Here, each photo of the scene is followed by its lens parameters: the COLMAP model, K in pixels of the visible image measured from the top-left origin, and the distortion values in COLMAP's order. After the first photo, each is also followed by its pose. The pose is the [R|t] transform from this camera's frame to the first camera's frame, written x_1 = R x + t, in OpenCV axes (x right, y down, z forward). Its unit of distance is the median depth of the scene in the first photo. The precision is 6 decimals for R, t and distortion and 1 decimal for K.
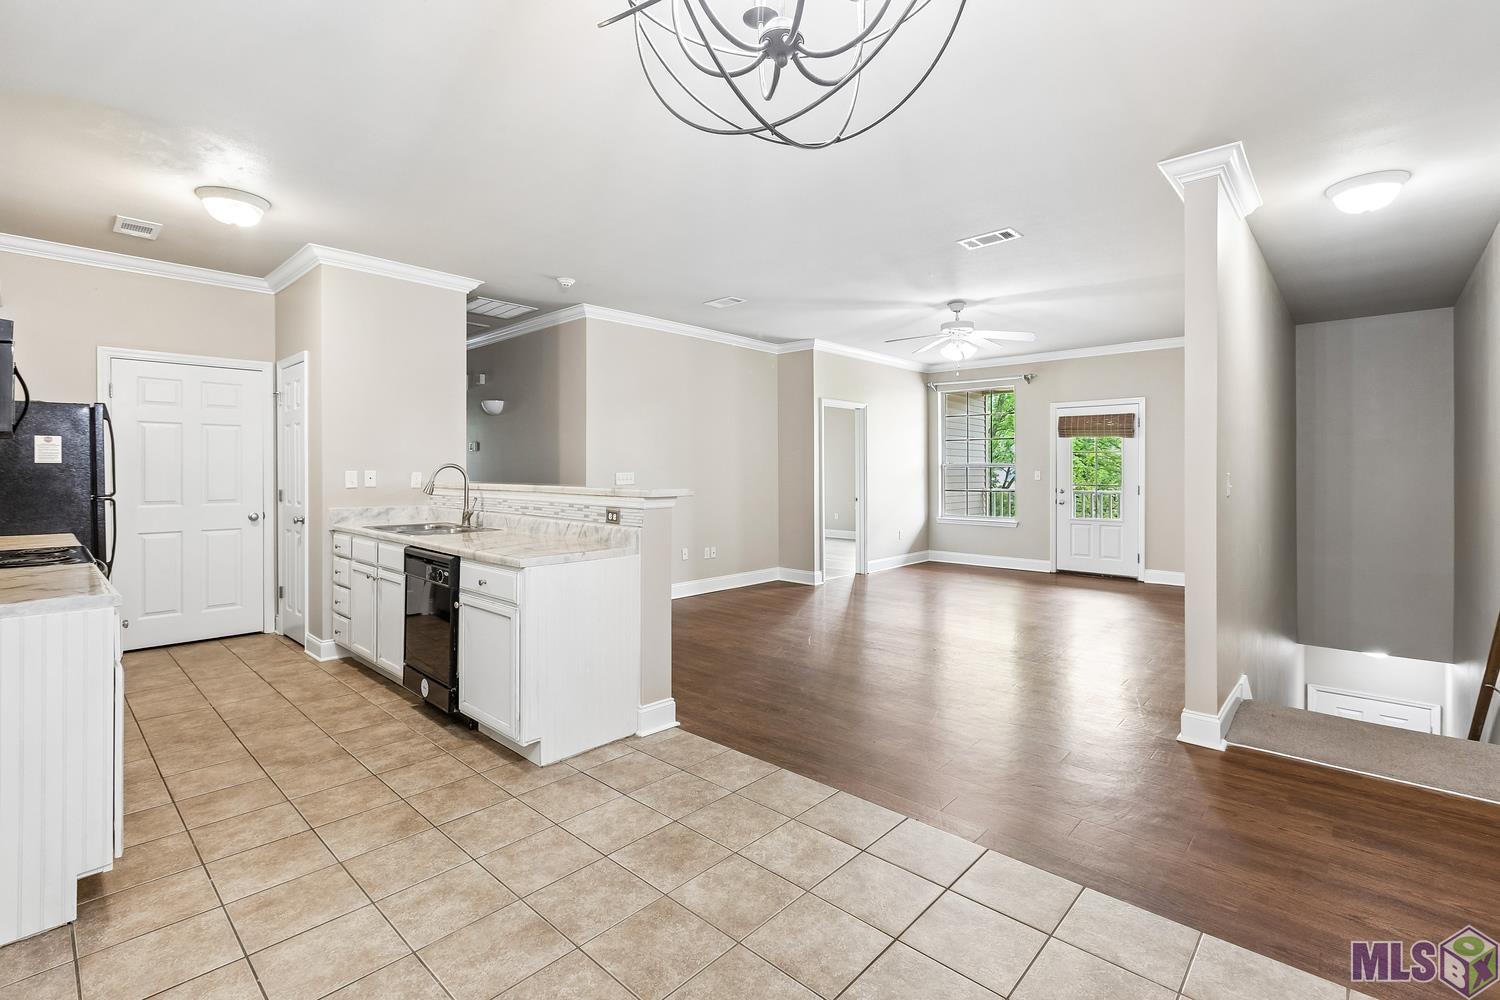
lens RADIAL K [[669.1, 0, 751.6], [0, 669.1, 474.9], [0, 0, 1]] dist [-0.000200, 0.000186]
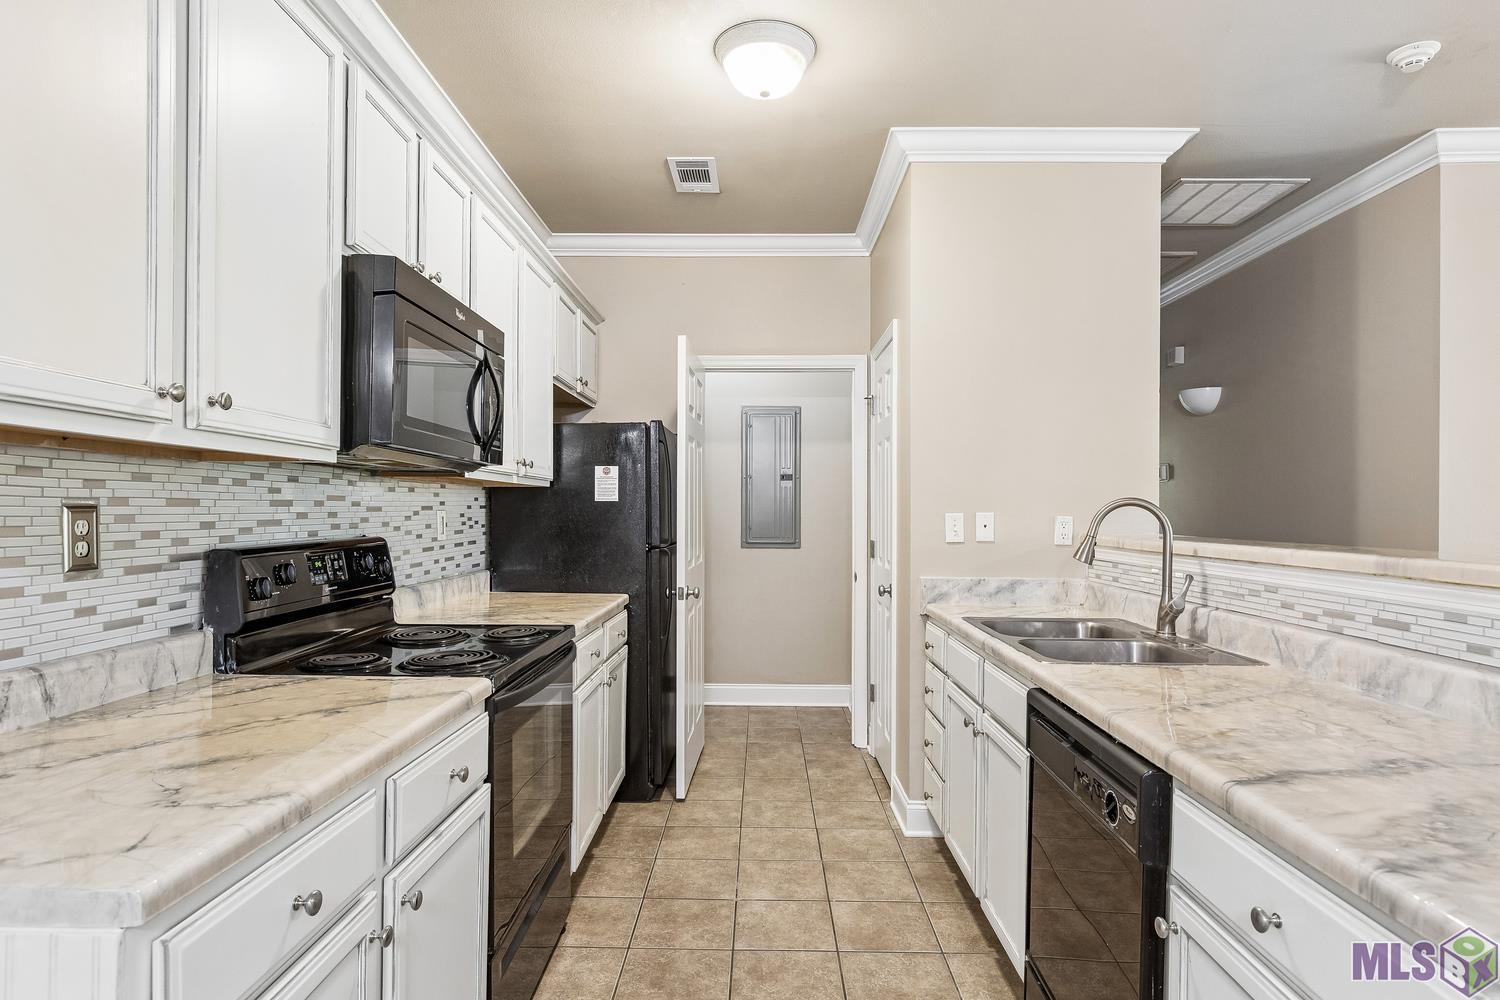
lens RADIAL K [[821.4, 0, 752.9], [0, 821.4, 508.8], [0, 0, 1]] dist [-0.000364, -0.001678]
pose [[0.667156, -0.000306, -0.744918, -0.146623], [-0.009082, 0.999922, -0.008545, -0.001488], [0.744862, 0.012466, 0.667102, 0.310116]]
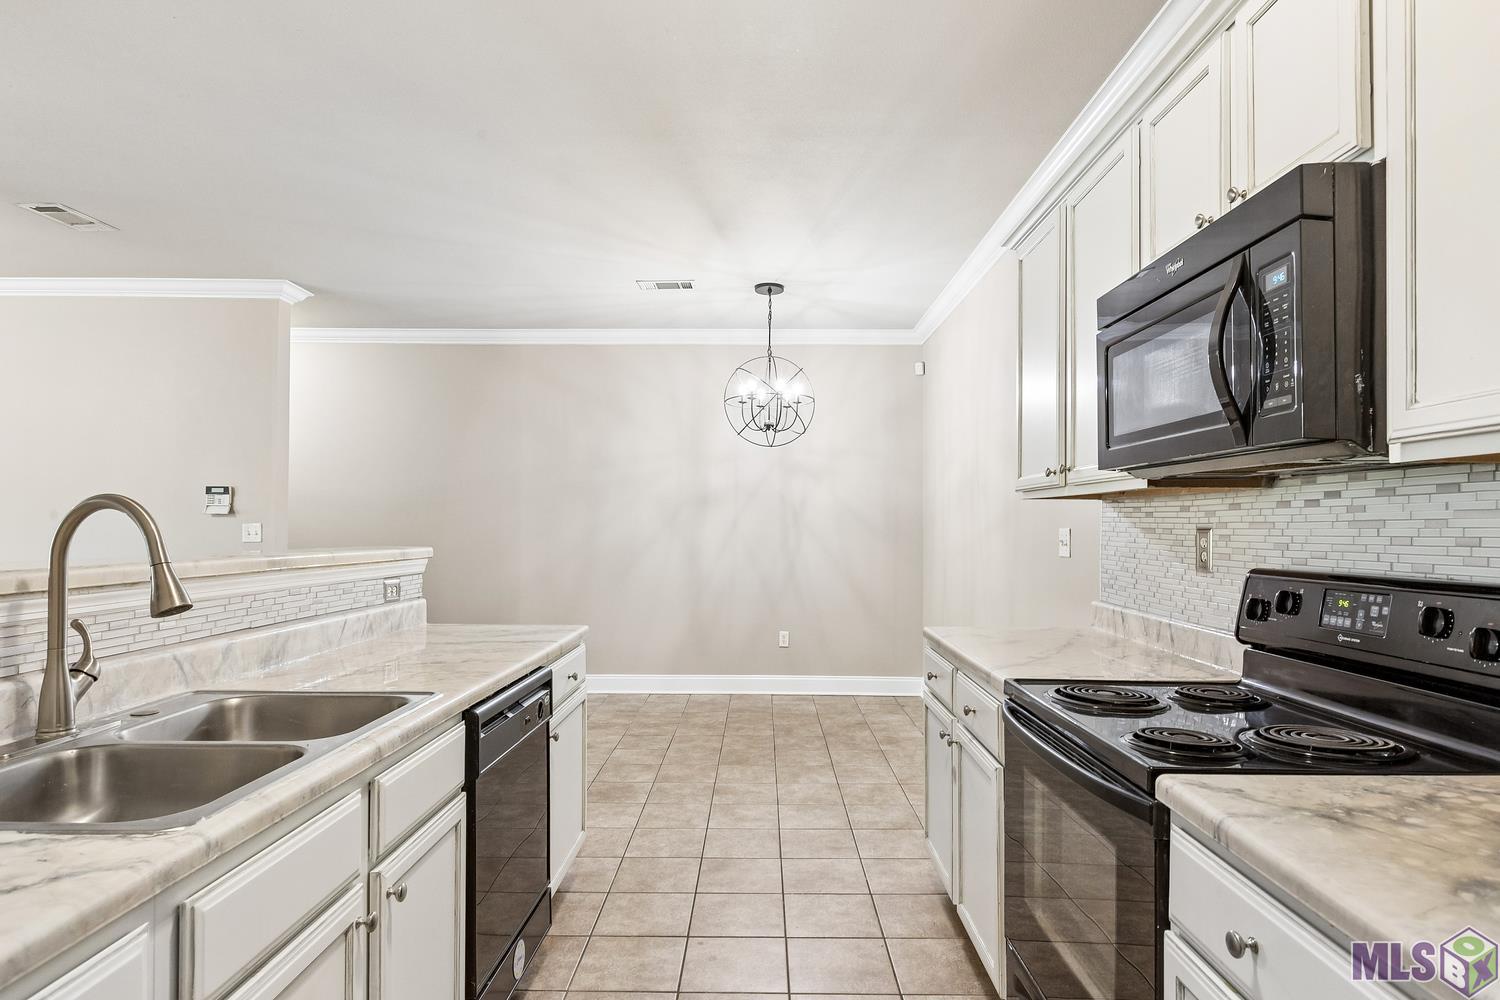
lens RADIAL K [[821.4, 0, 752.9], [0, 821.4, 508.8], [0, 0, 1]] dist [-0.000364, -0.001678]
pose [[-0.667474, 0.009724, 0.744569, -0.609105], [-0.003861, 0.999856, -0.016519, -0.004779], [-0.744623, -0.013901, -0.667341, 0.734759]]
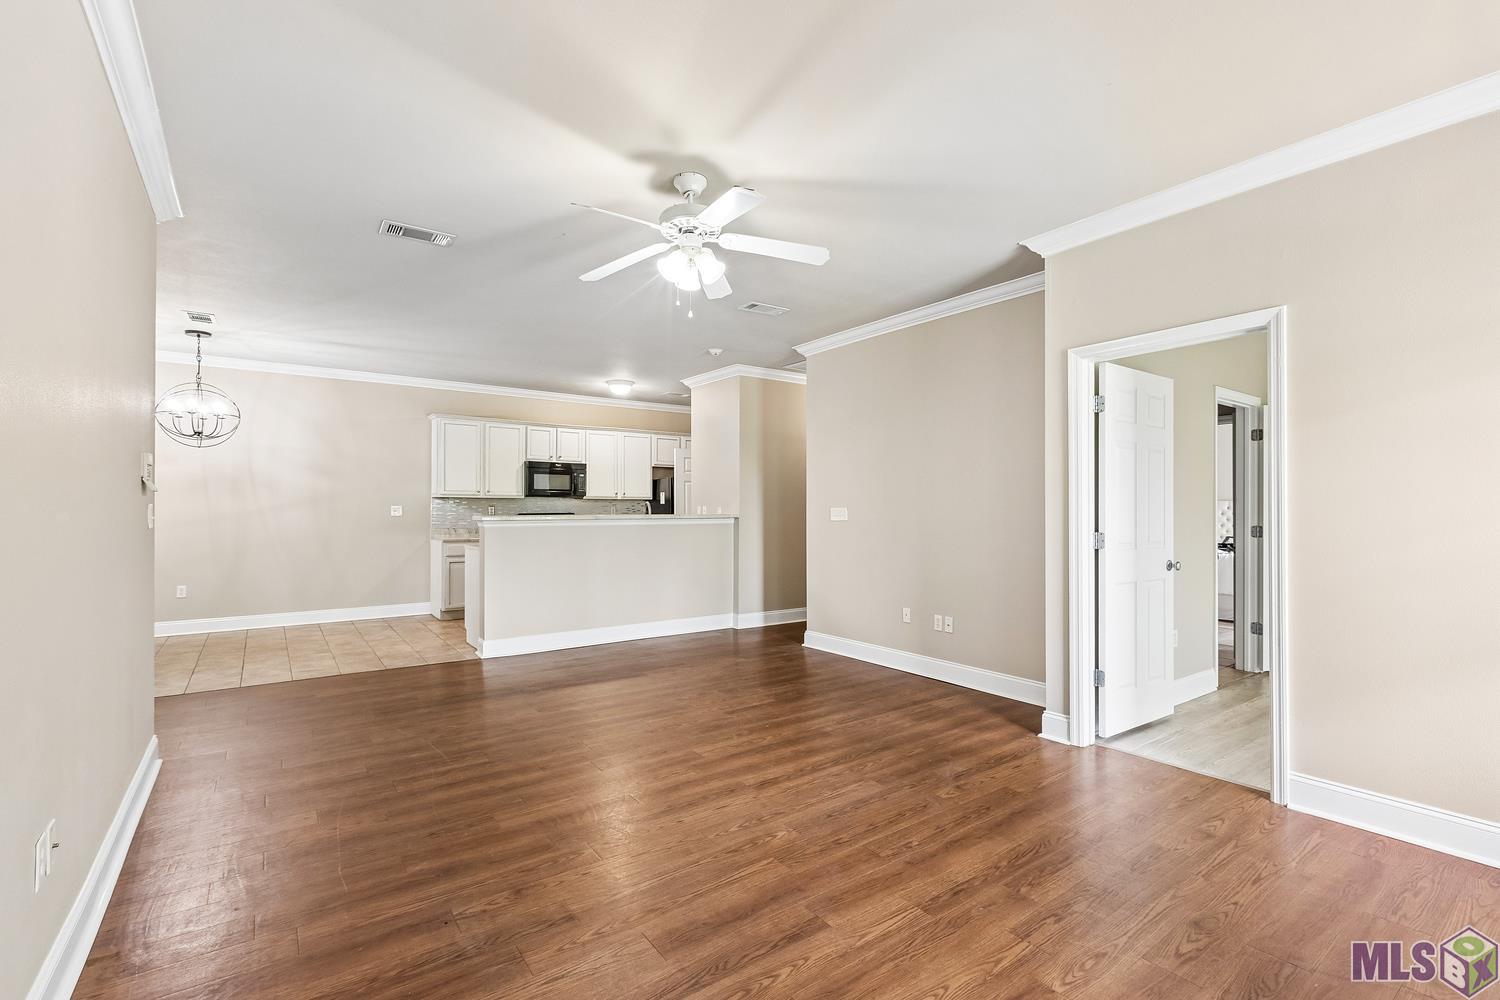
lens RADIAL K [[672.7, 0, 751.2], [0, 672.7, 499.4], [0, 0, 1]] dist [-0.002114, -0.000268]
pose [[-0.198701, -0.014796, -0.979948, 0.795358], [-0.007803, 0.999878, -0.013515, -0.001807], [0.980029, 0.004961, -0.198793, 1.128306]]
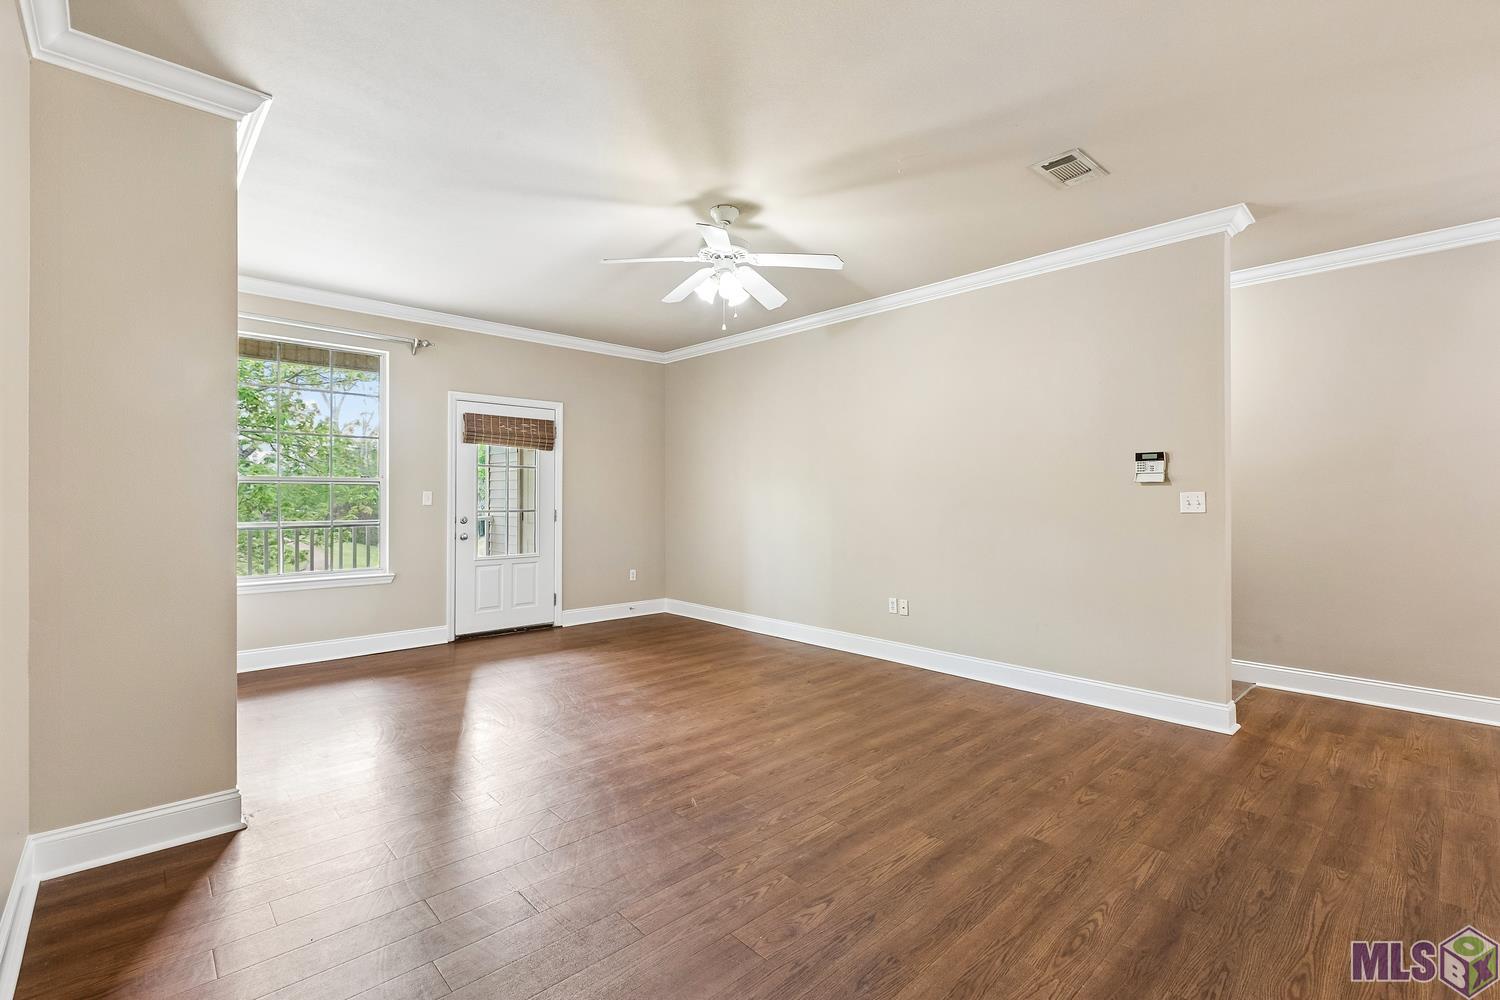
lens RADIAL K [[665.3, 0, 747.1], [0, 665.3, 493.7], [0, 0, 1]] dist [0.000086, 0.000130]
pose [[0.078407, 0.003507, 0.996915, -0.278969], [0.004227, 0.999984, -0.003850, 0.000573], [-0.996912, 0.004515, 0.078391, 0.915675]]
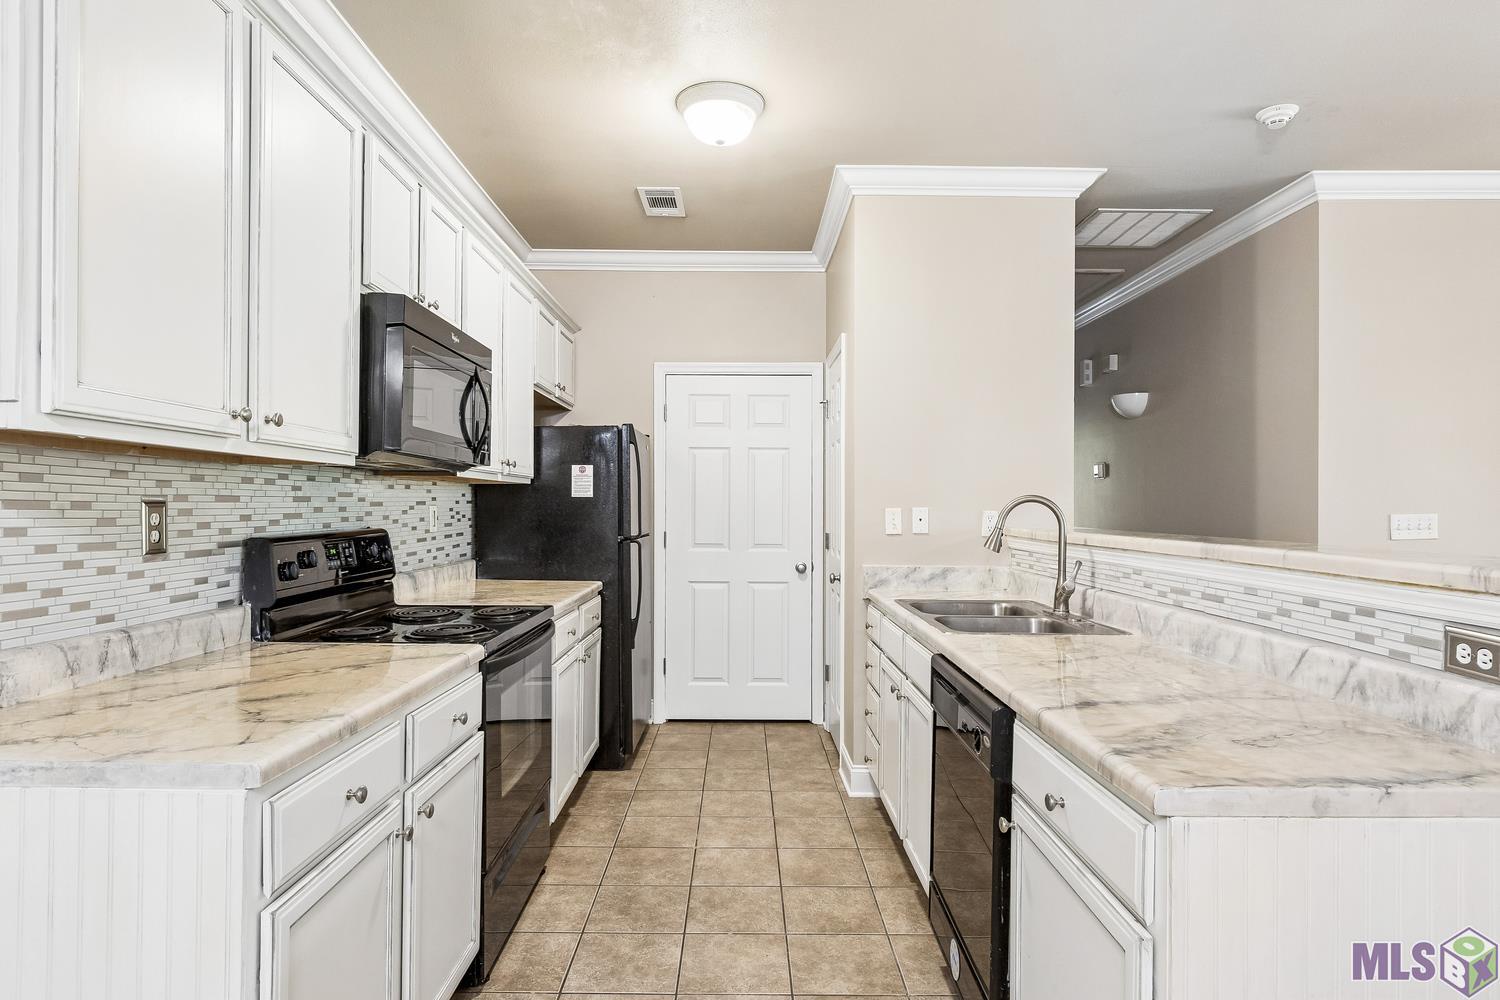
lens RADIAL K [[820.5, 0, 747.0], [0, 820.5, 502.6], [0, 0, 1]] dist [-0.003412, -0.000922]
pose [[0.681195, -0.000376, -0.732102, -0.091026], [-0.009873, 0.999904, -0.009700, -0.001581], [0.732035, 0.013836, 0.681126, 0.277998]]
